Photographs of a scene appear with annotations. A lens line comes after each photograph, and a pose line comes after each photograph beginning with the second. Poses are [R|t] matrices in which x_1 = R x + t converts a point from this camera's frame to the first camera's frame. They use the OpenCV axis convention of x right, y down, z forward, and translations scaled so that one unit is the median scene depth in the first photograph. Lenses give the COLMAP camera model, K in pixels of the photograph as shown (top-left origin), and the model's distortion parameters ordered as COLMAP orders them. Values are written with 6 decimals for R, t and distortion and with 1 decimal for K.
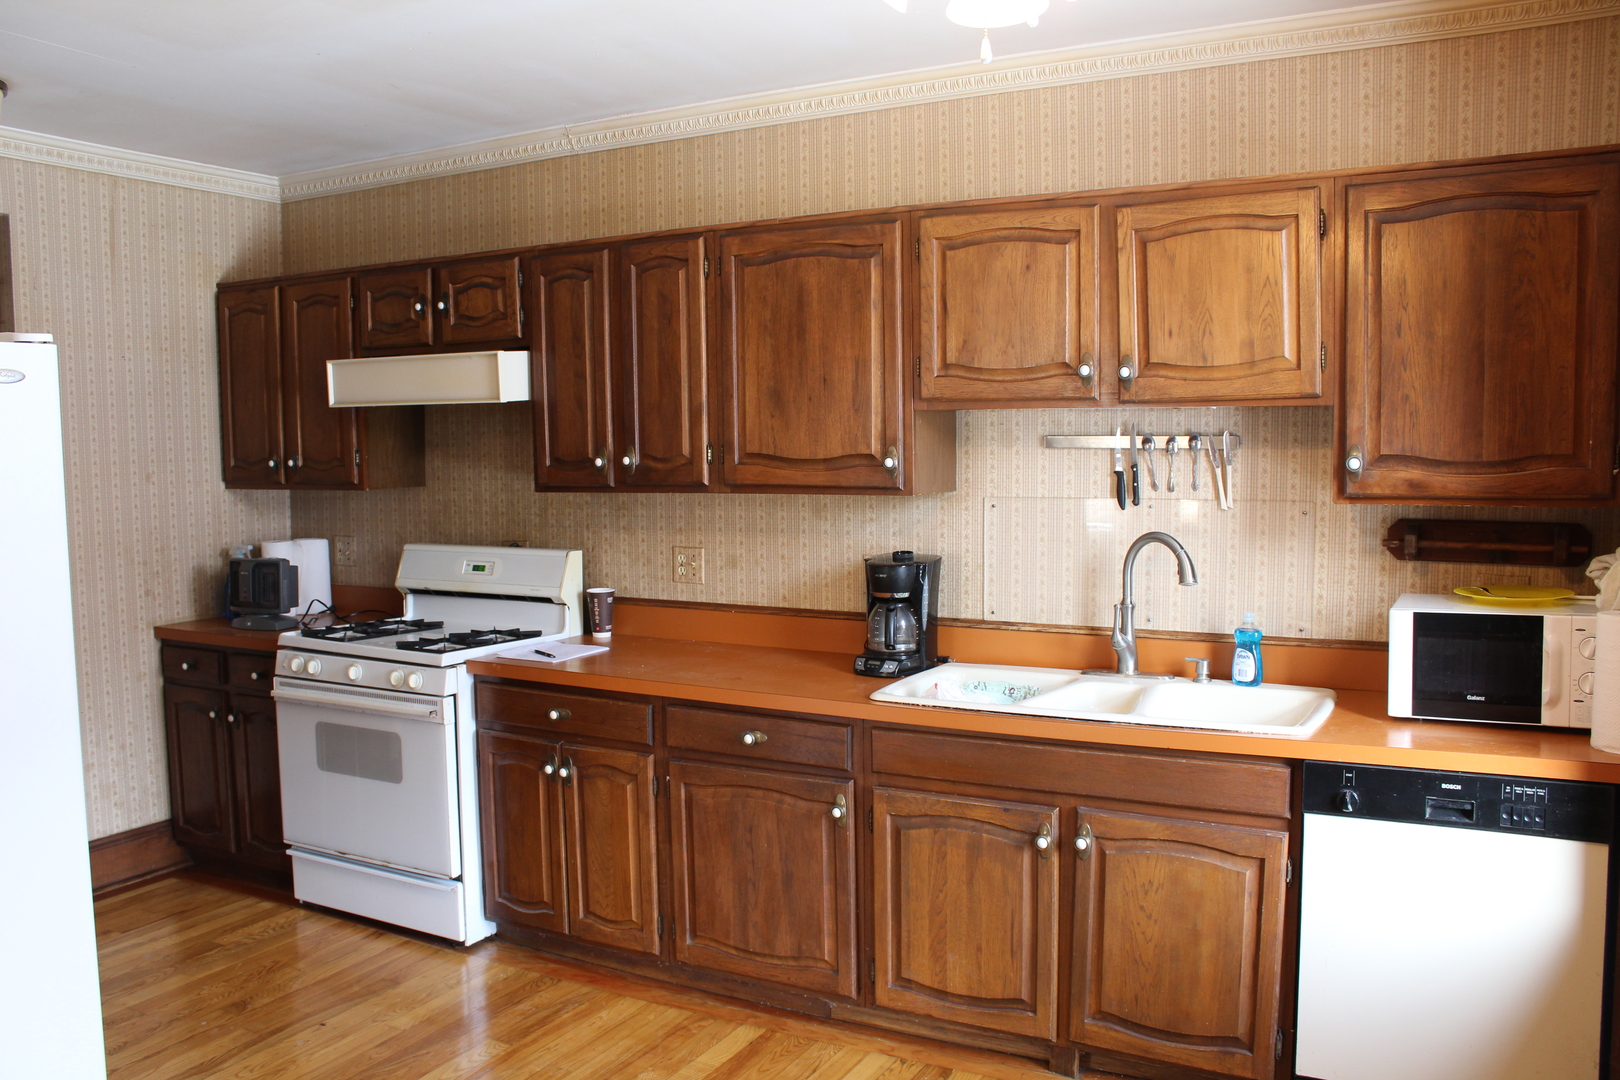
lens RADIAL K [[1352.7, 0, 810.5], [0, 1352.7, 545.5], [0, 0, 1]] dist [-0.132776, 0.109546]
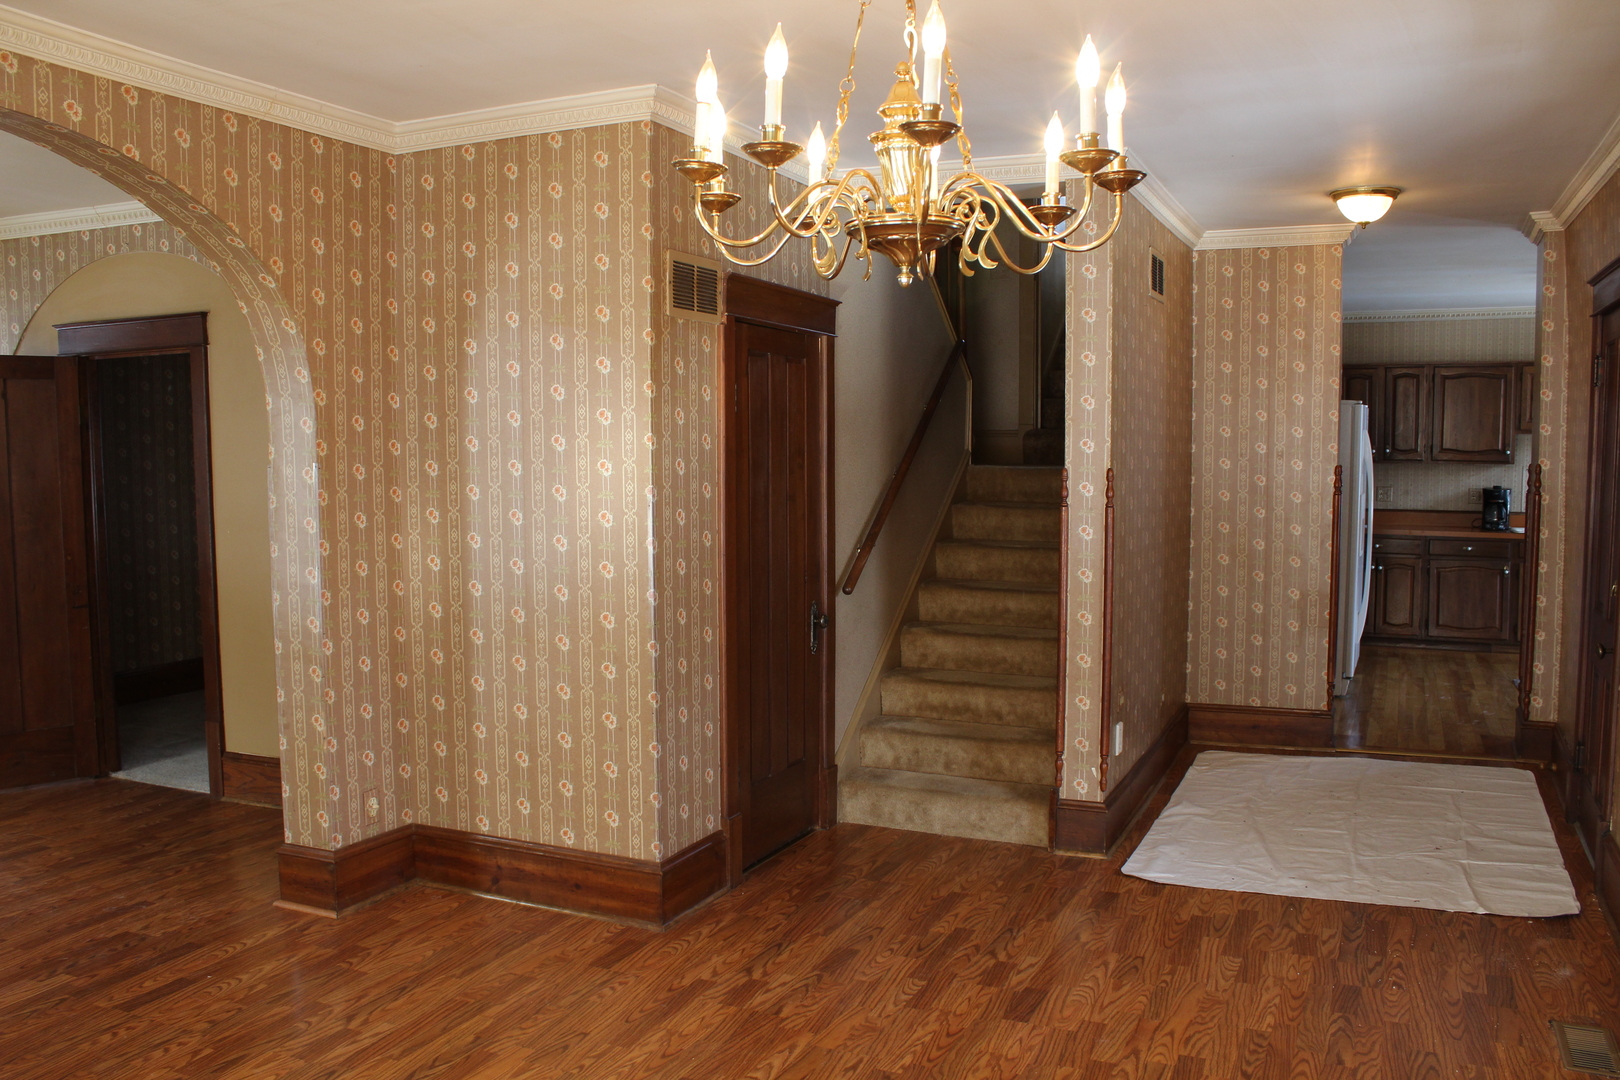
lens RADIAL K [[1352.7, 0, 801.4], [0, 1352.7, 549.3], [0, 0, 1]] dist [-0.132776, 0.109546]
pose [[0.997194, 0.005322, 0.074666, -1.569033], [-0.004626, 0.999944, -0.009488, 0.168002], [-0.074712, 0.009116, 0.997163, -1.567996]]
